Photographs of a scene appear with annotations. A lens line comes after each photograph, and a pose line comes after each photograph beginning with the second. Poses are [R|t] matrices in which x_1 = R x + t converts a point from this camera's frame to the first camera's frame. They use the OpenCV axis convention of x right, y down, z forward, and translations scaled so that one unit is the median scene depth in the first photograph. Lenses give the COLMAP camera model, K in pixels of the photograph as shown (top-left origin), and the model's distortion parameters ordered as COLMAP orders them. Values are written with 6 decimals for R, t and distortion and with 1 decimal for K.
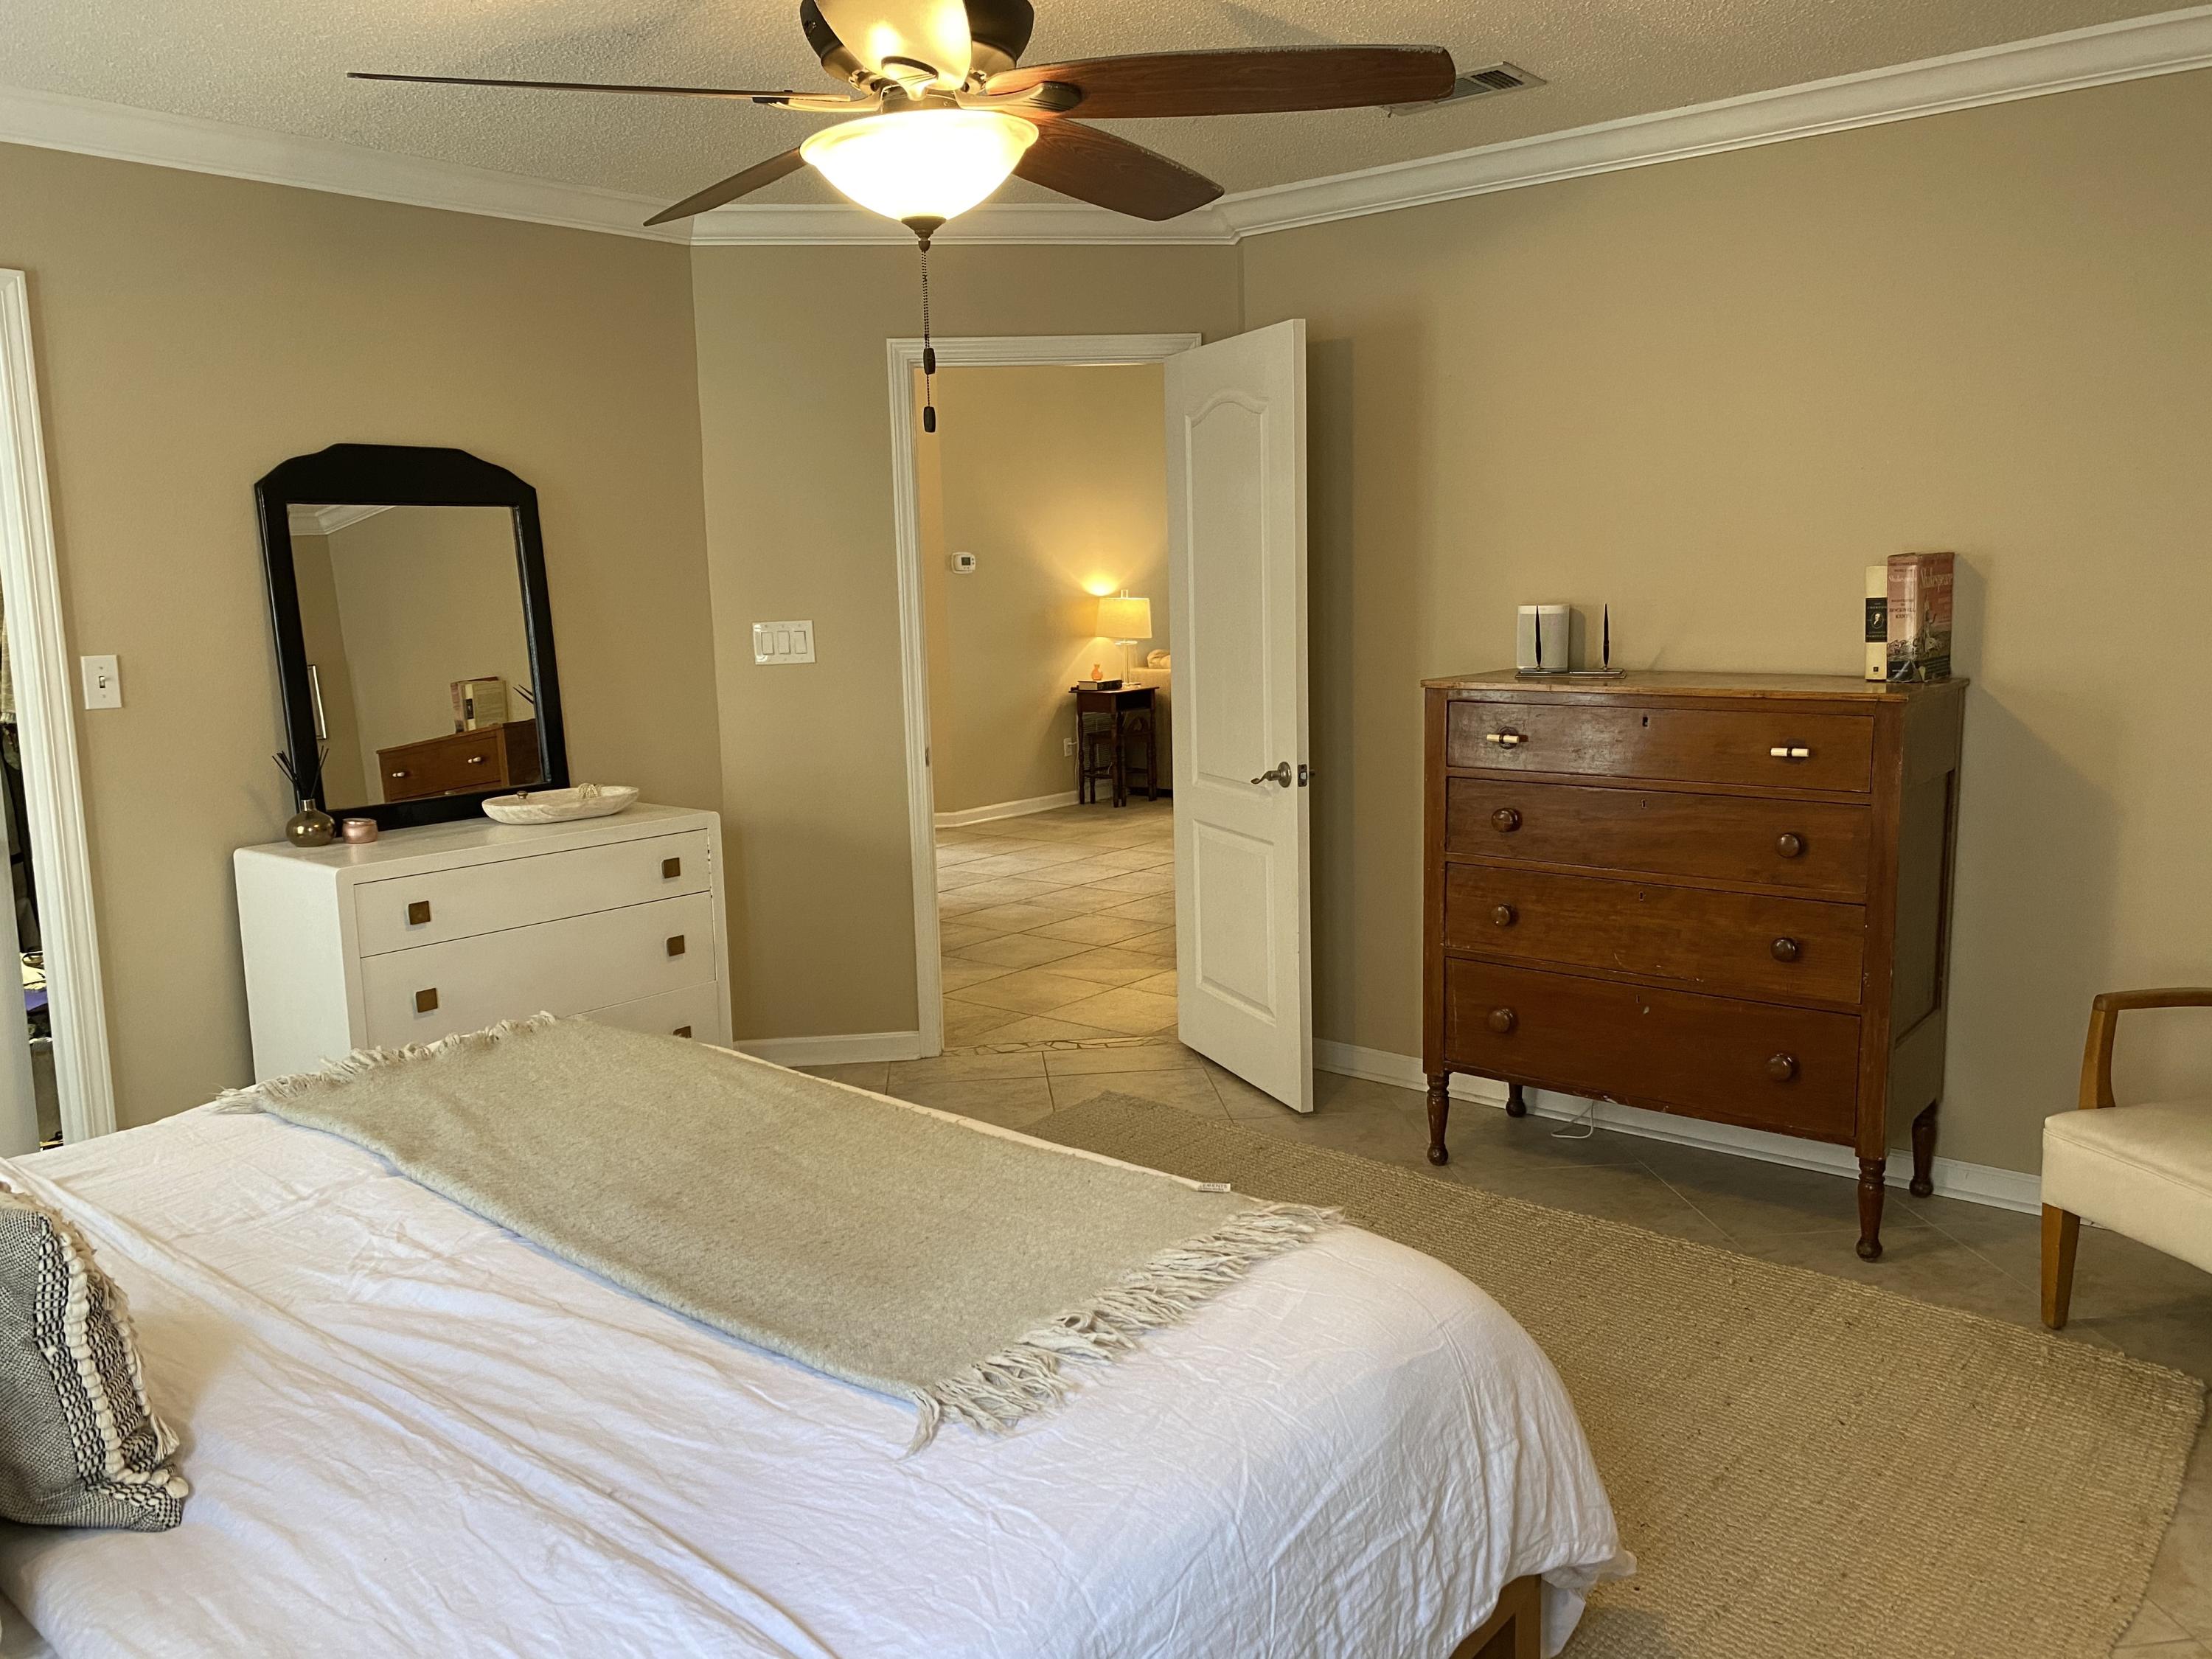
lens RADIAL K [[1689.2, 0, 1103.1], [0, 1689.2, 823.8], [0, 0, 1]] dist [0.060058, -0.076629]
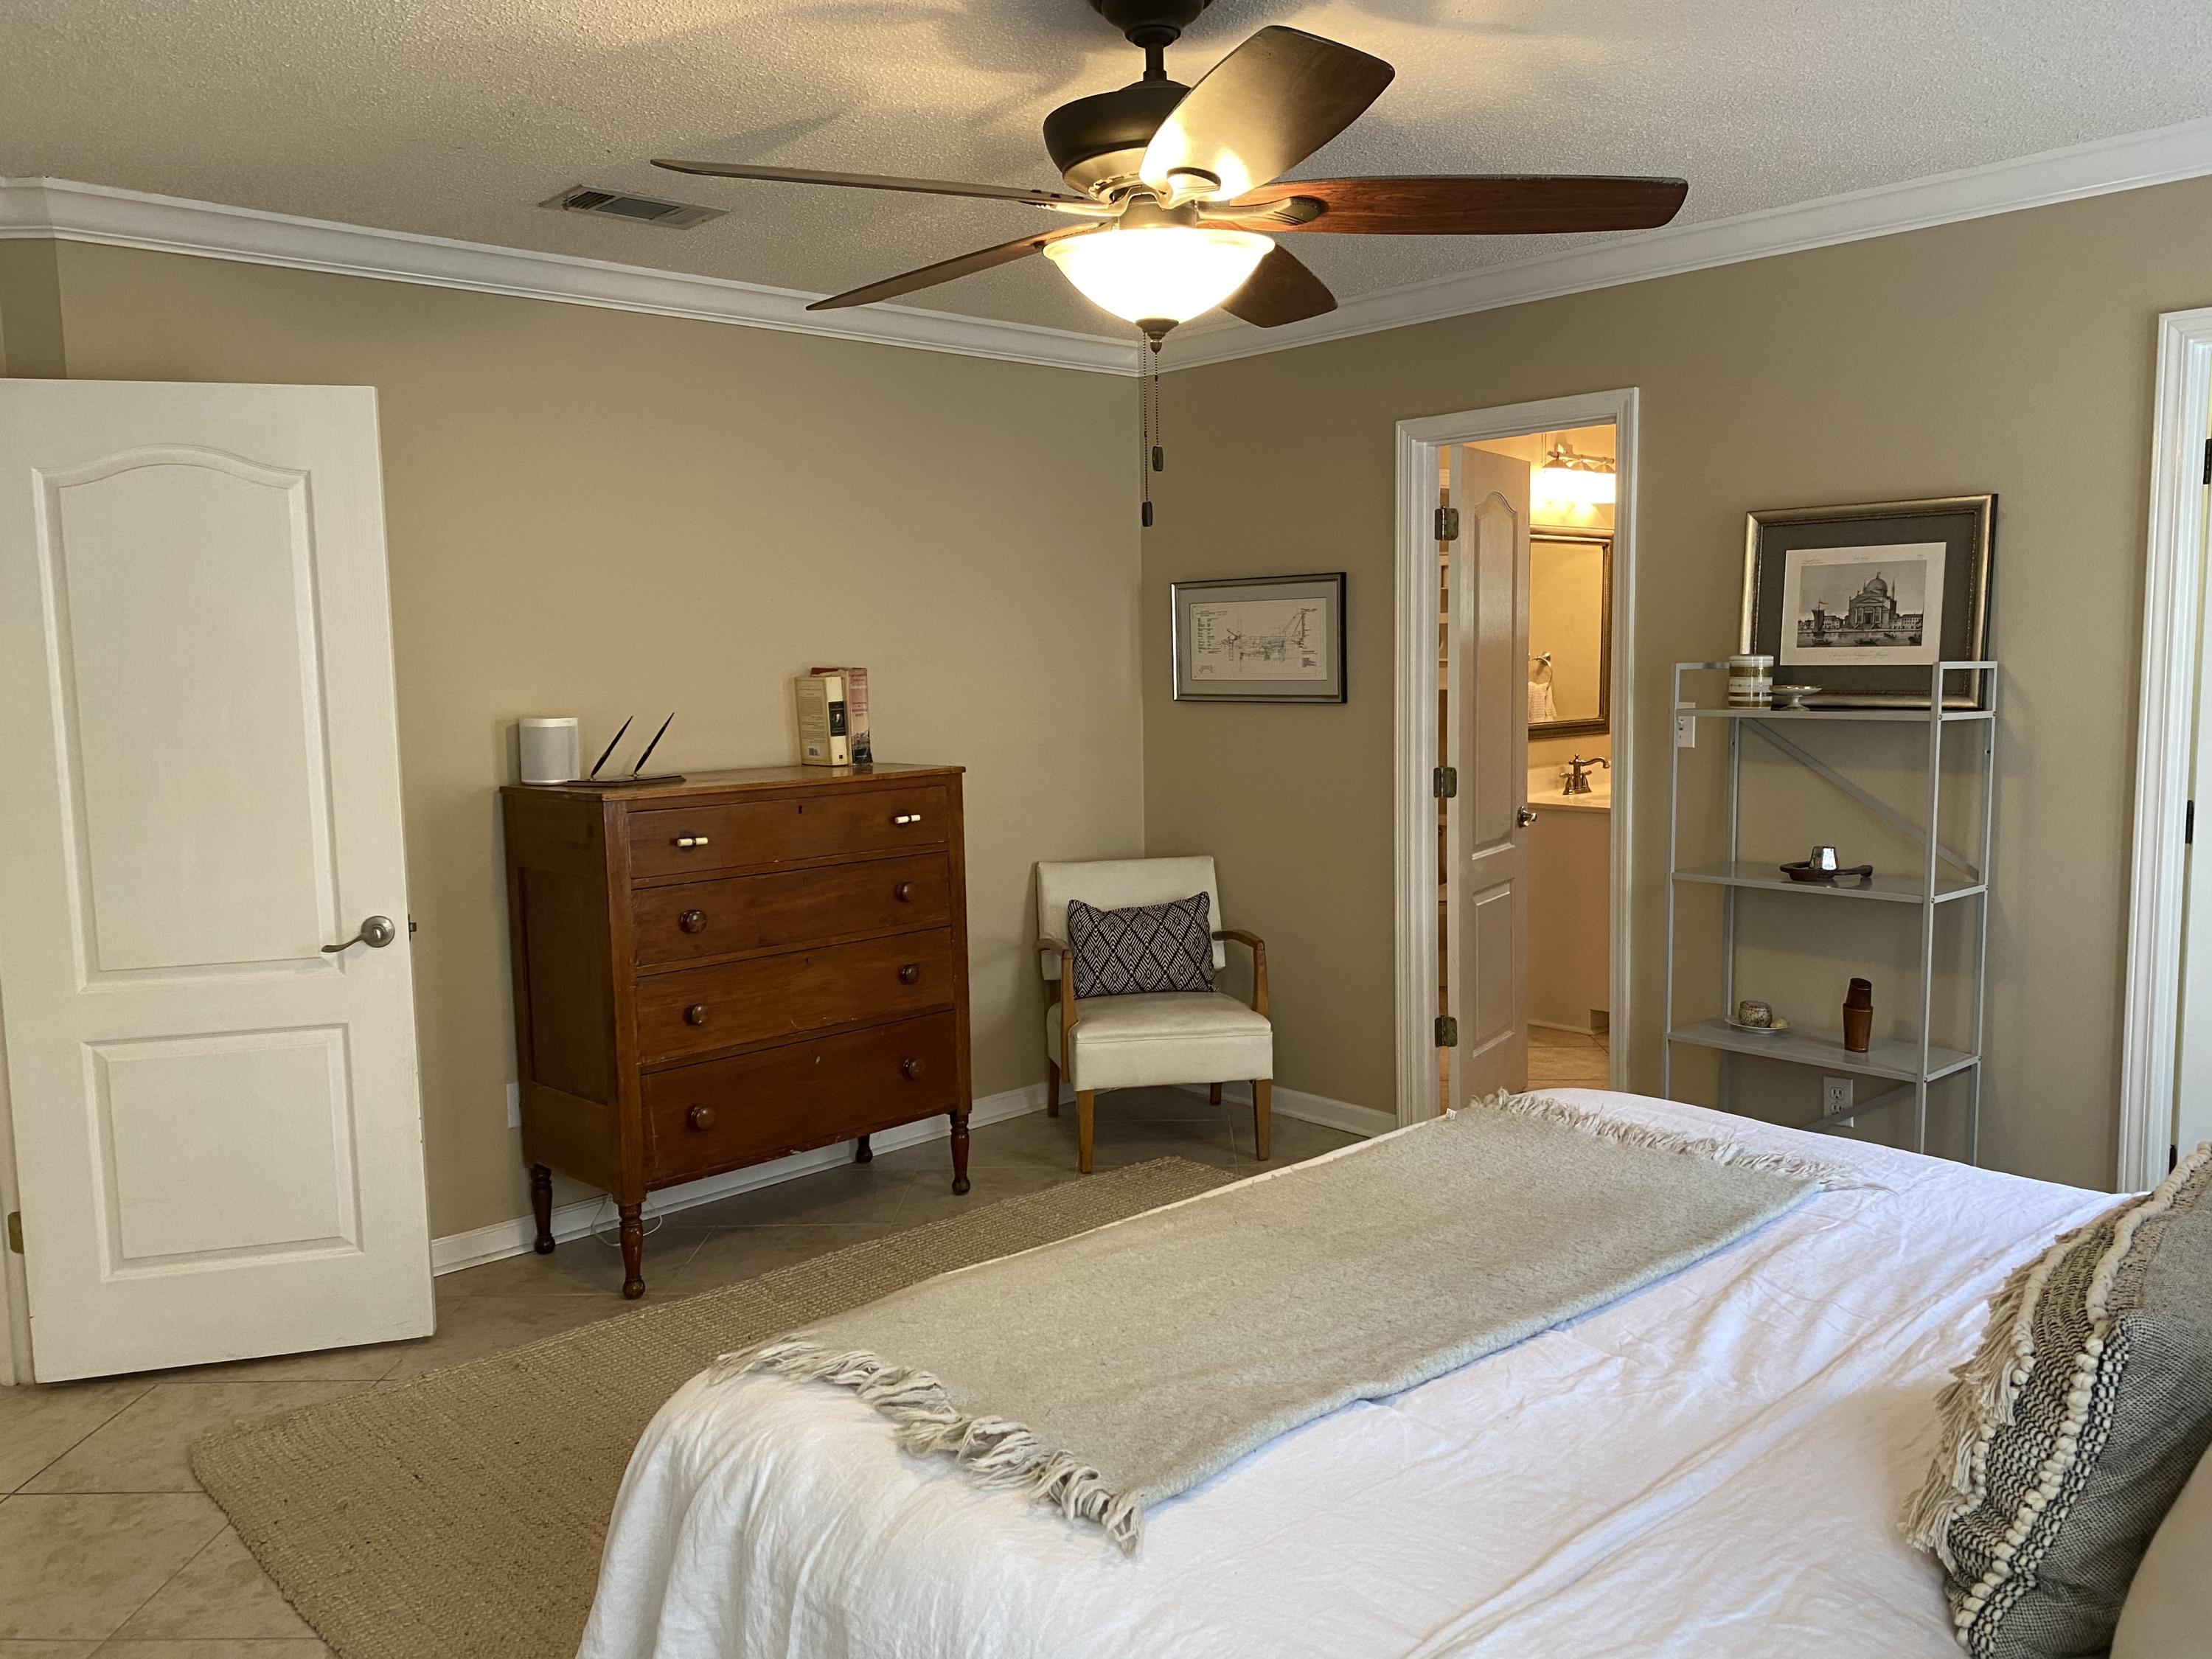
lens RADIAL K [[1689.2, 0, 1102.9], [0, 1689.2, 837.8], [0, 0, 1]] dist [0.060058, -0.076629]
pose [[0.123498, -0.091658, 0.988103, -0.810779], [0.169213, 0.983087, 0.070044, -0.089717], [-0.977812, 0.158549, 0.136919, 0.664895]]
